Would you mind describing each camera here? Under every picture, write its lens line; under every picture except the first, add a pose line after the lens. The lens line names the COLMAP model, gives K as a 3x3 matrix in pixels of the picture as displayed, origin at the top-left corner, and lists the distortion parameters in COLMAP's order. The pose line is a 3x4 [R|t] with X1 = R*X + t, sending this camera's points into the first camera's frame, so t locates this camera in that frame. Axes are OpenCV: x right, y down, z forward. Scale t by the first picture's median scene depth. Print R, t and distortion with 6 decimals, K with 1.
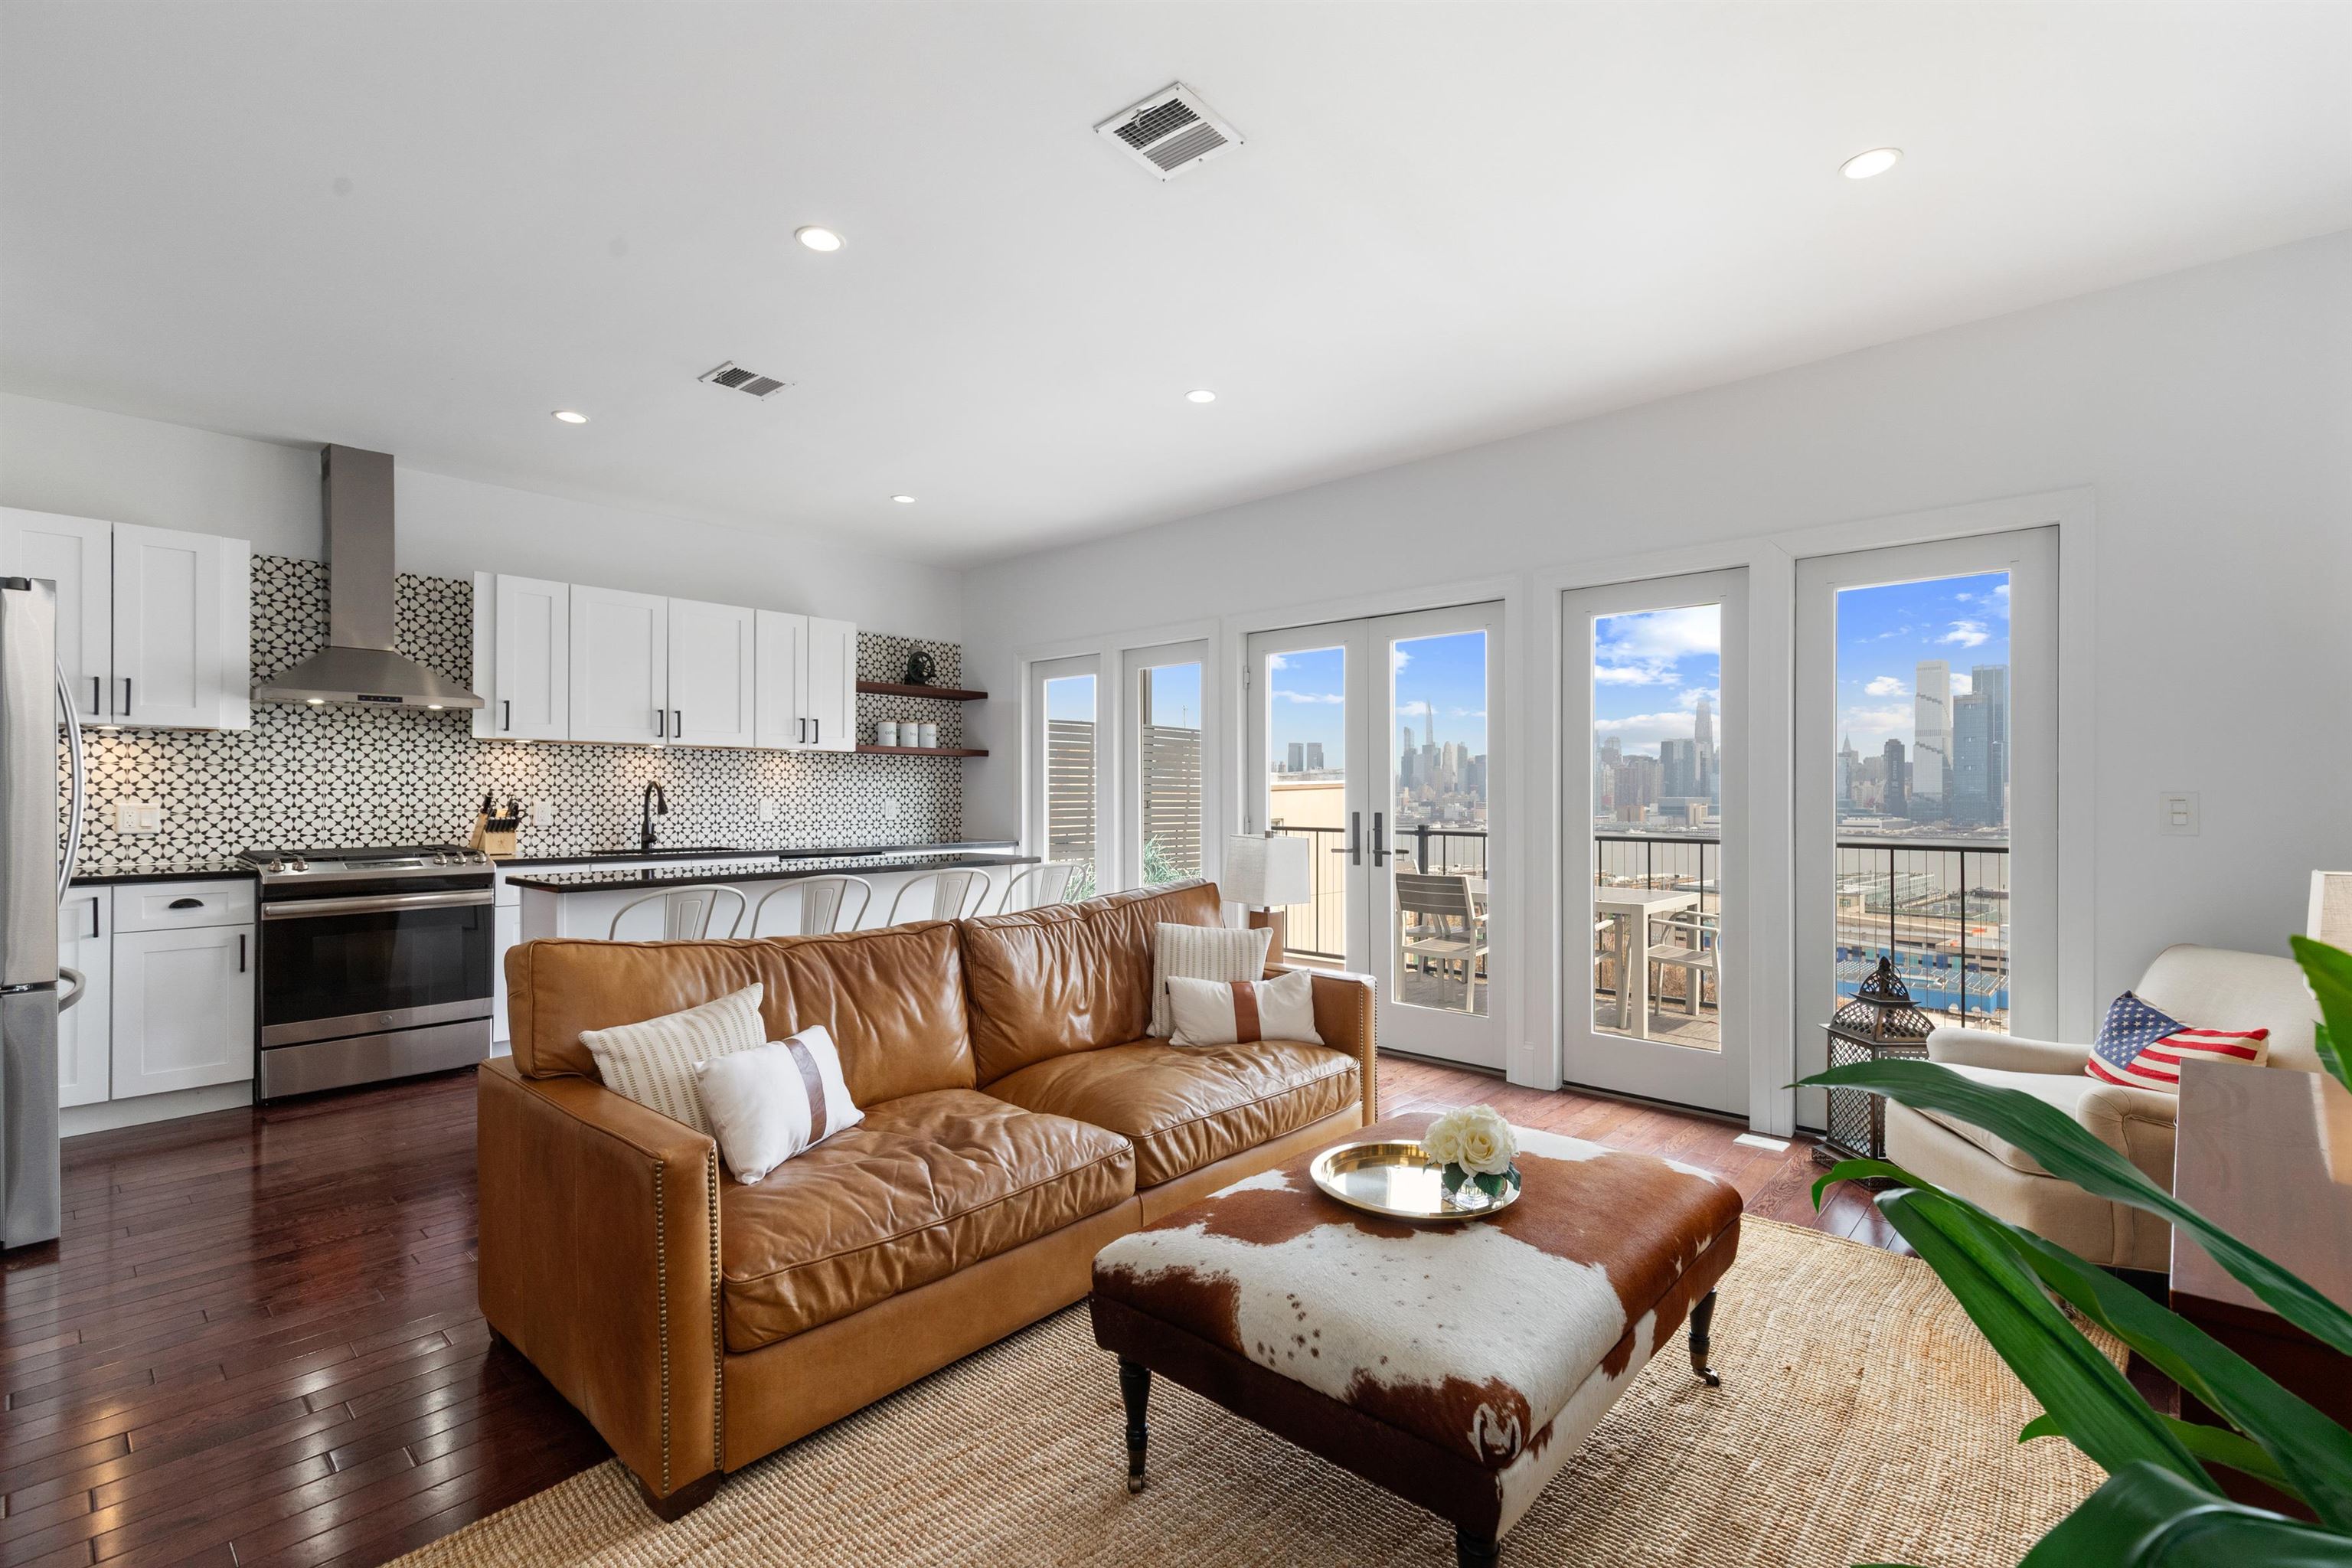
lens RADIAL K [[1059.4, 0, 1182.2], [0, 1059.4, 788.0], [0, 0, 1]] dist [-0.000147, 0.001330]
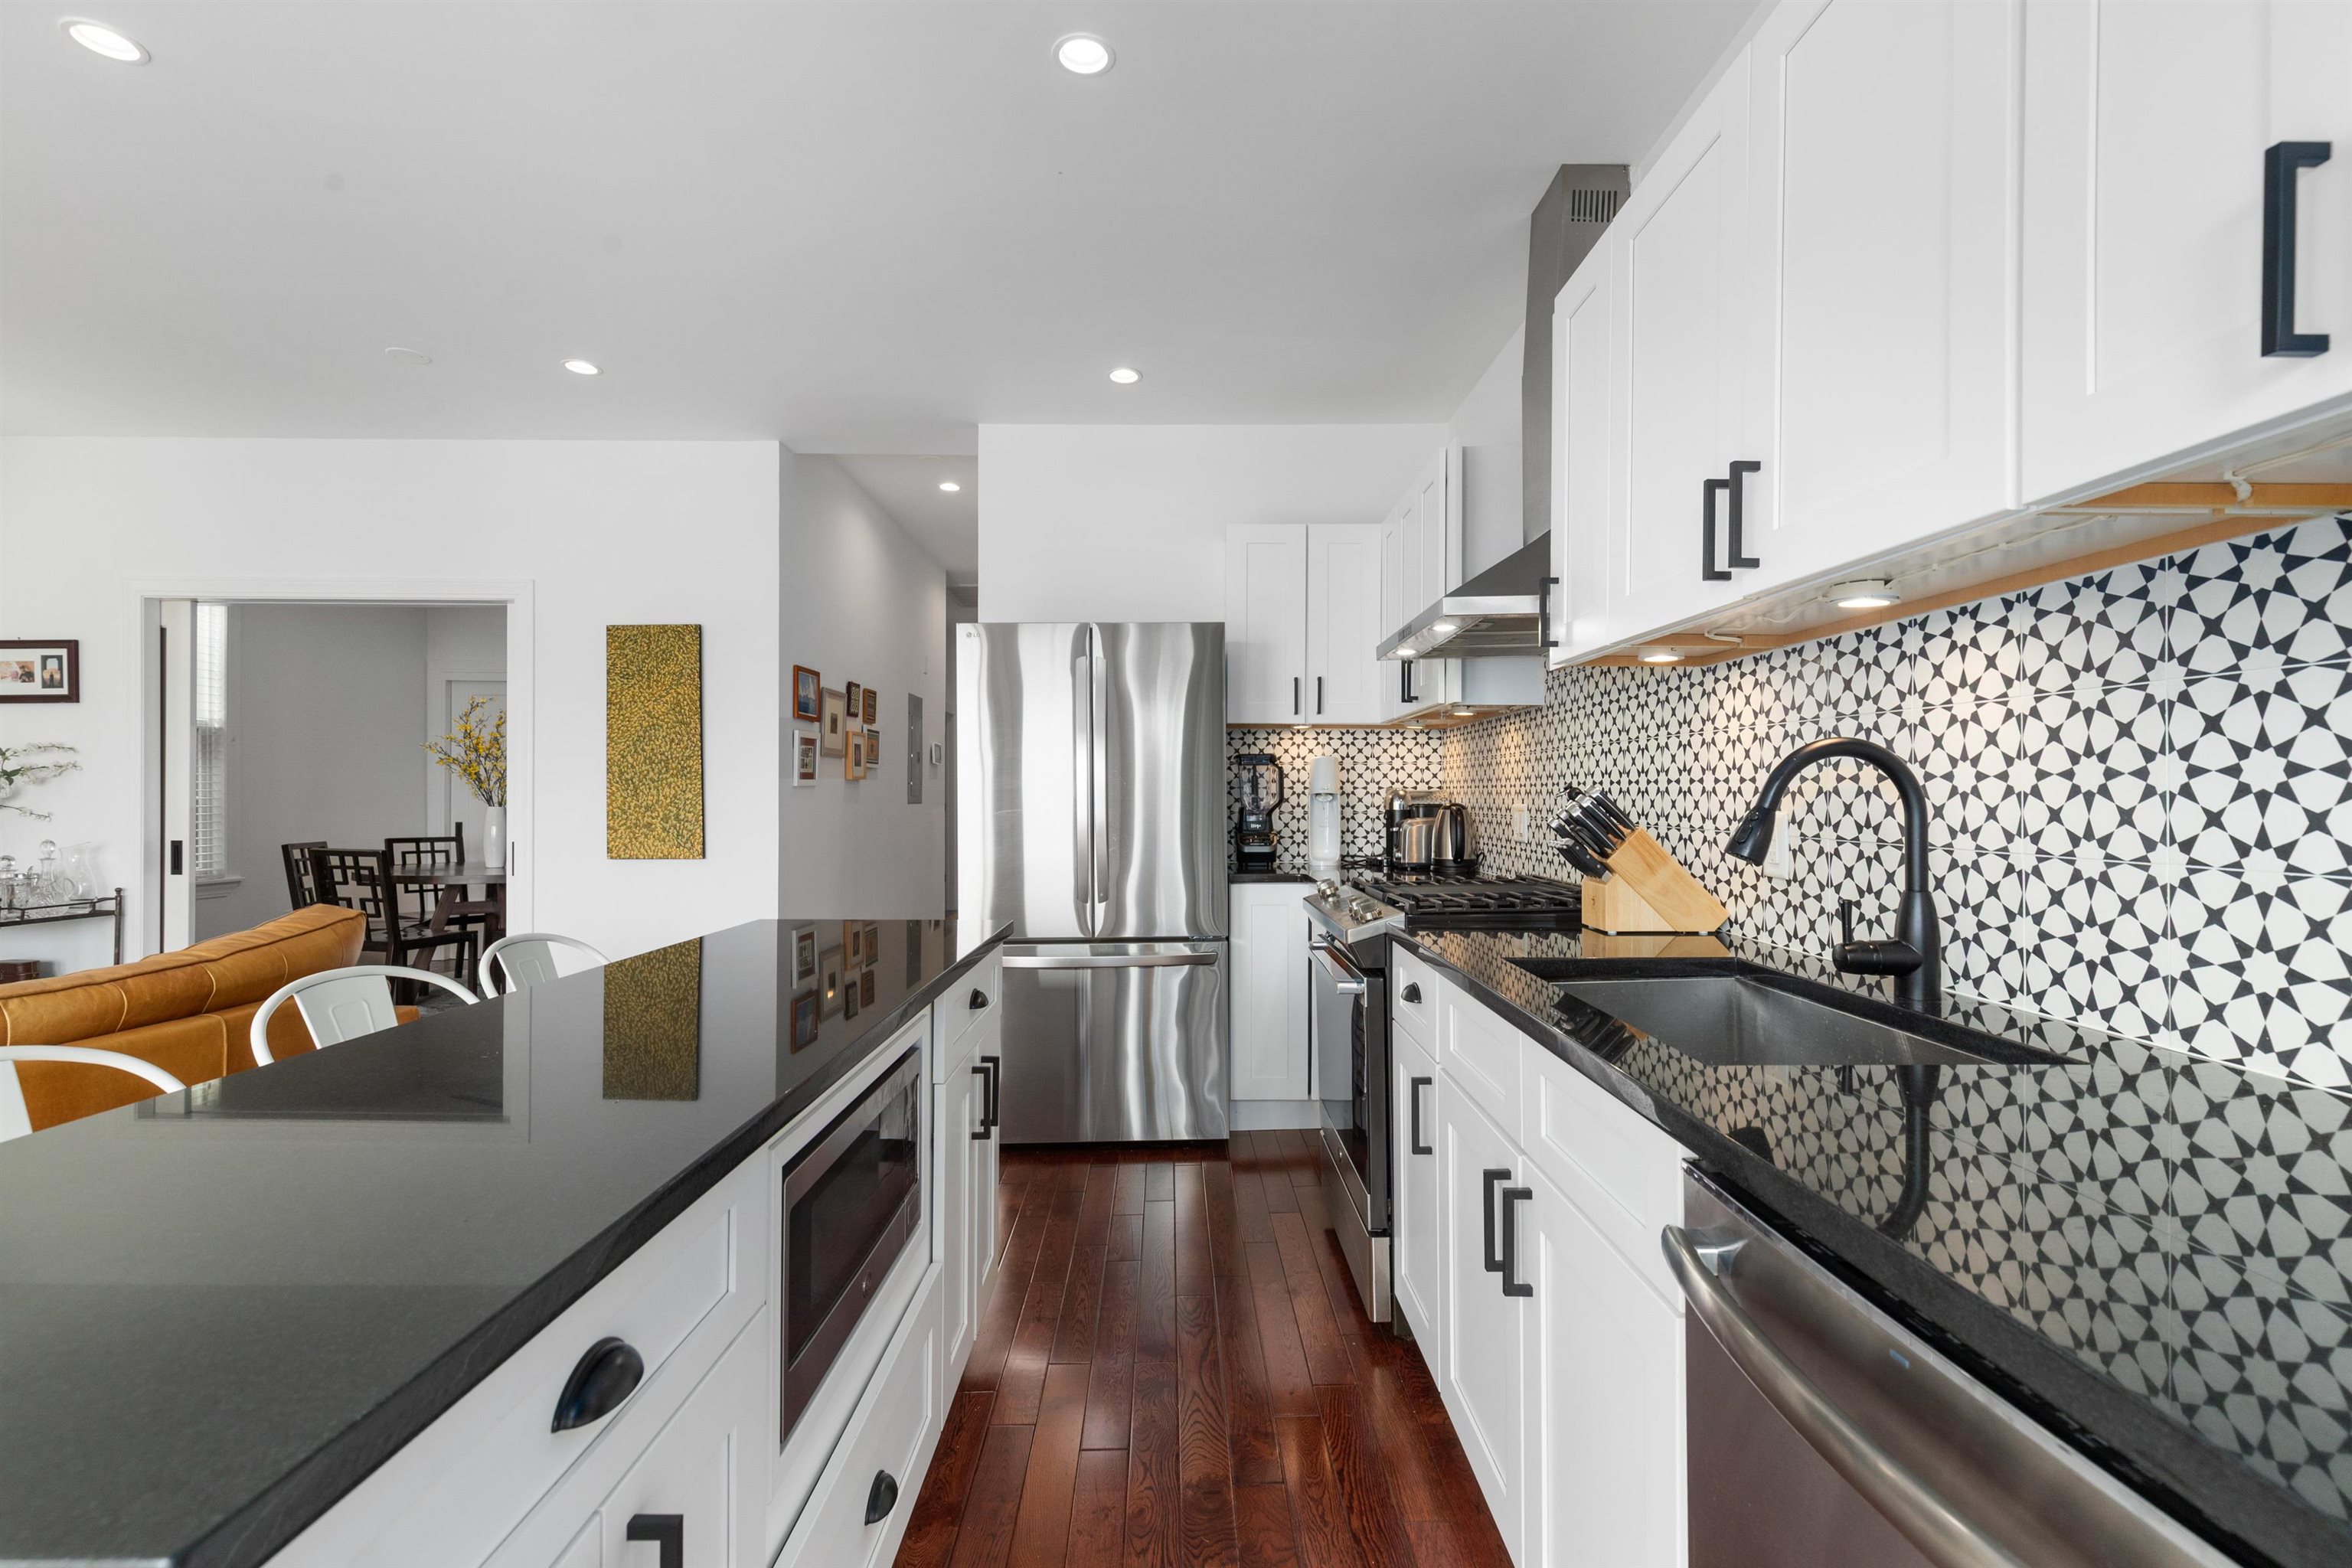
lens RADIAL K [[1059.4, 0, 1190.5], [0, 1059.4, 794.9], [0, 0, 1]] dist [-0.000147, 0.001330]
pose [[-0.727331, 0.000274, -0.686287, -0.221182], [0.003811, 0.999986, -0.003640, 0.008400], [0.686277, -0.005263, -0.727322, 1.186303]]
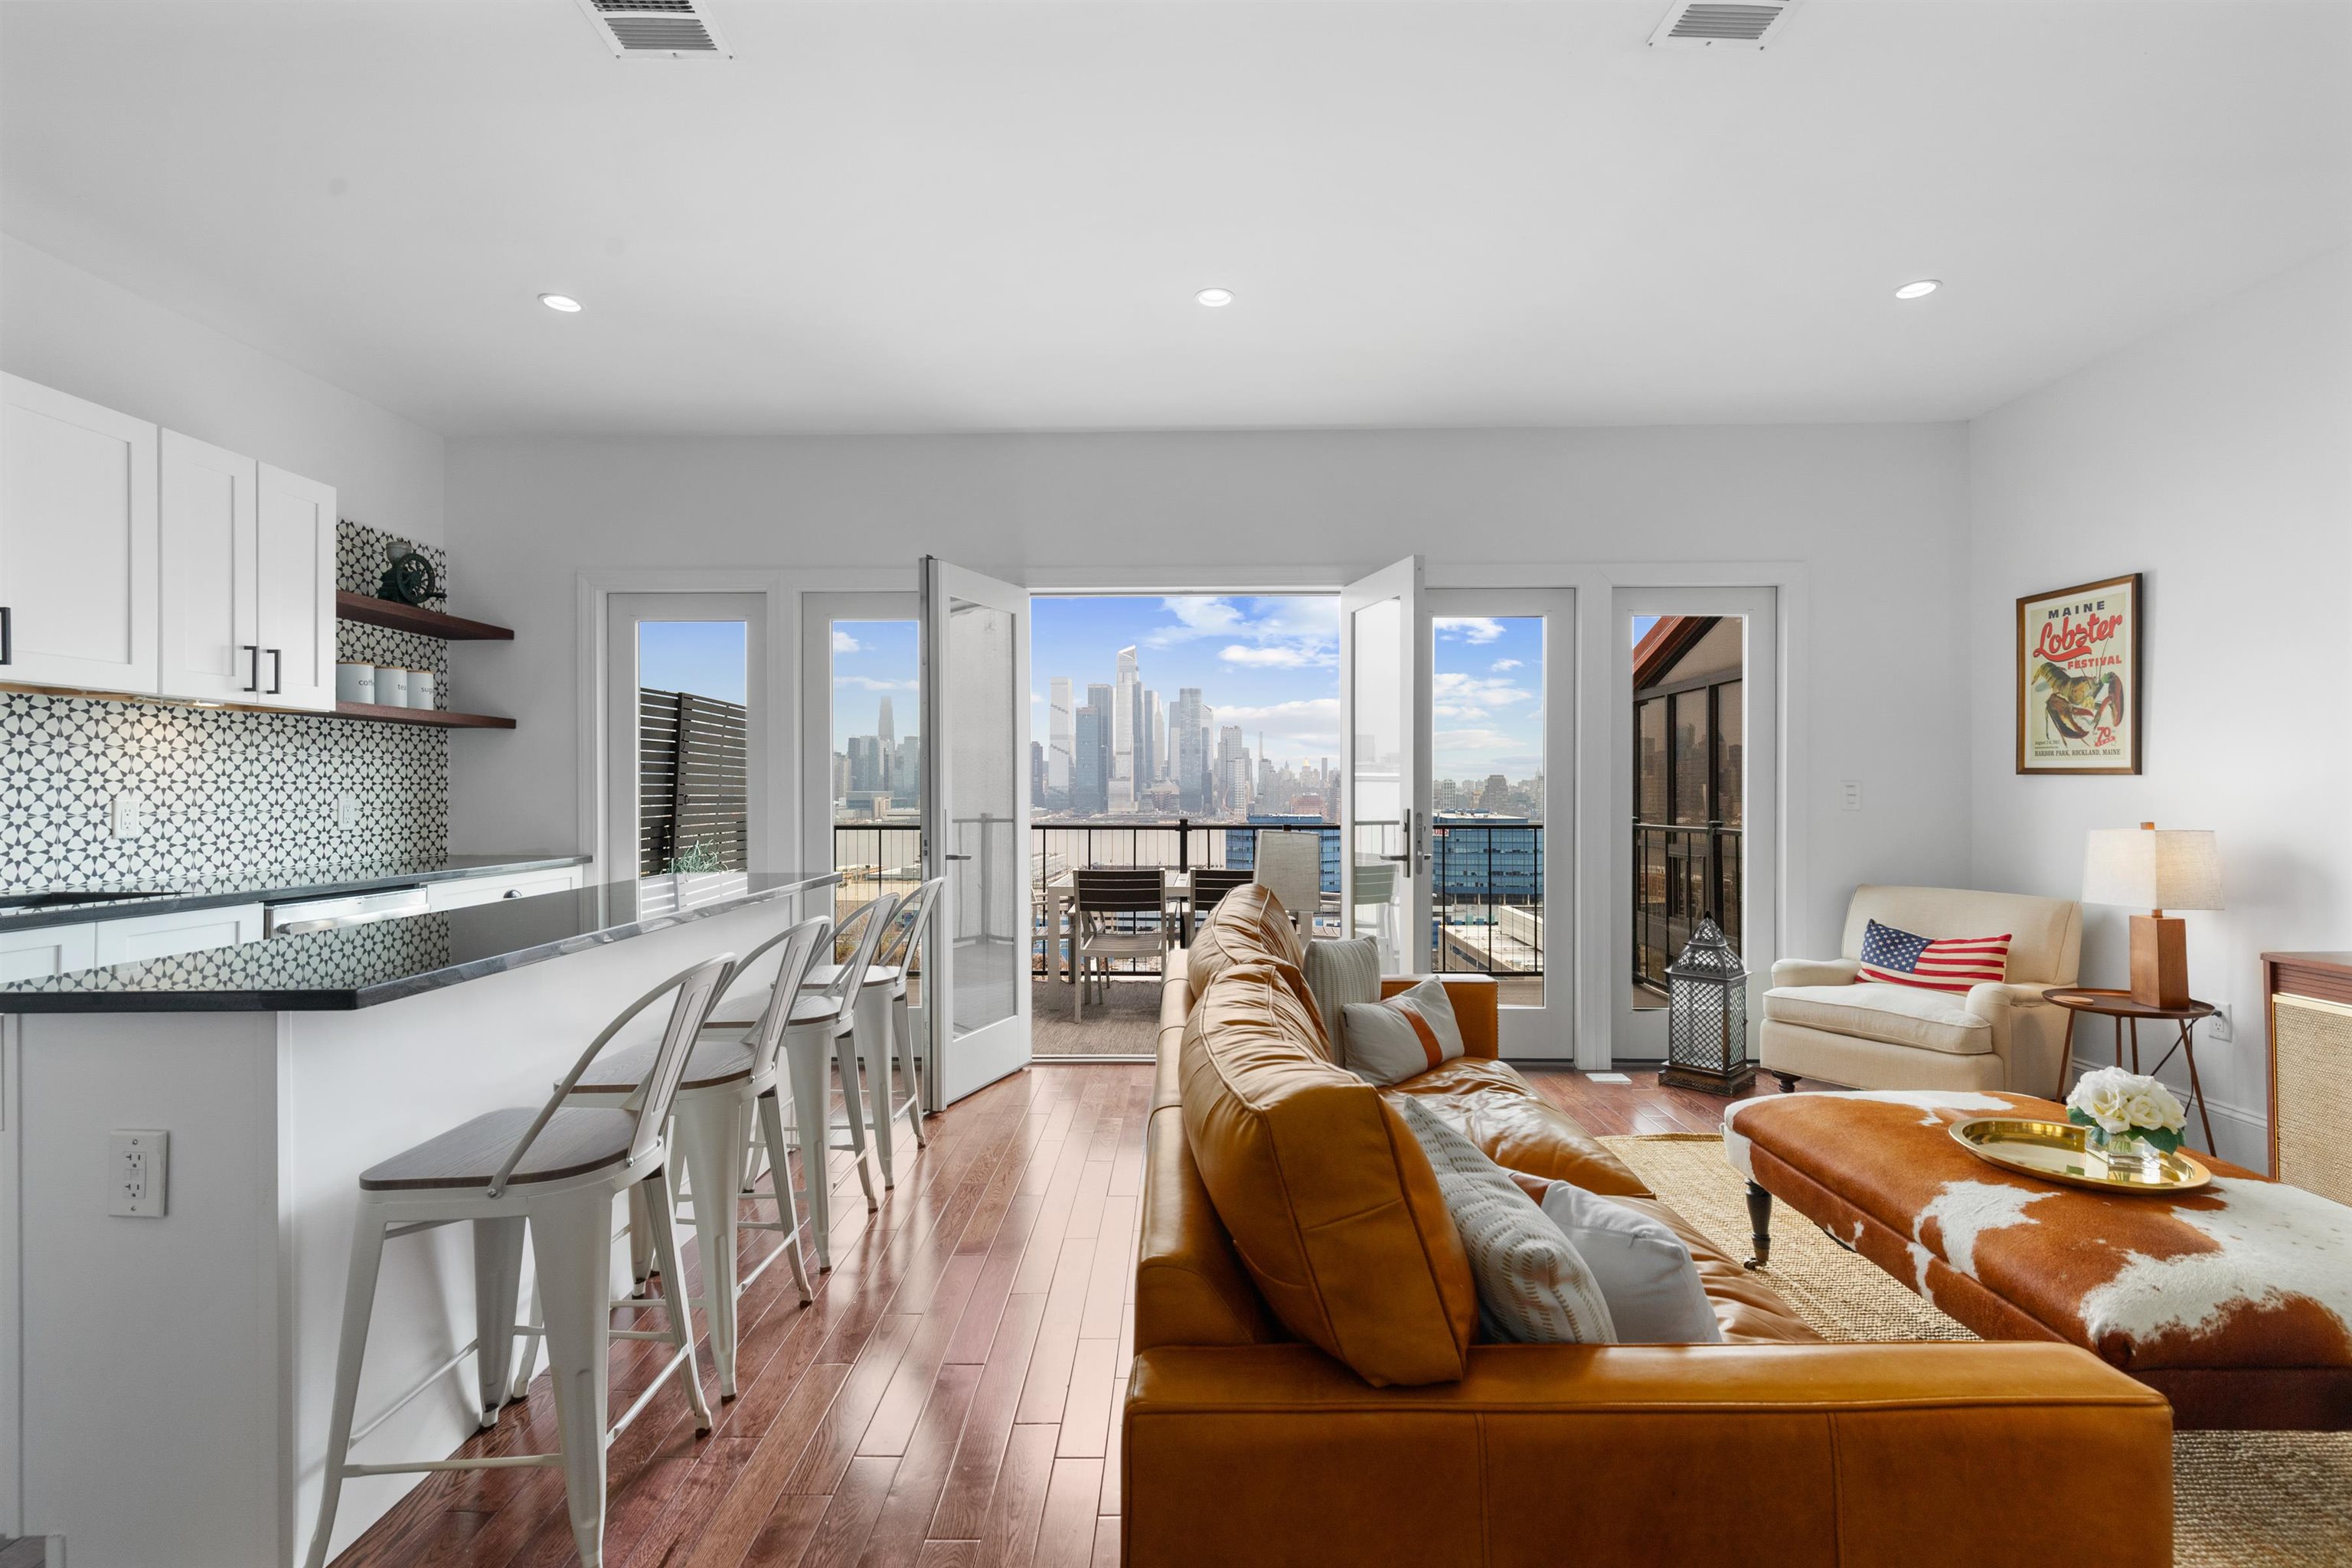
lens RADIAL K [[1059.4, 0, 1189.7], [0, 1059.4, 787.0], [0, 0, 1]] dist [-0.000147, 0.001330]
pose [[0.738905, -0.001513, 0.673808, -0.437716], [-0.001486, 0.999991, 0.003875, 0.004418], [-0.673808, -0.003864, 0.738897, 0.323208]]
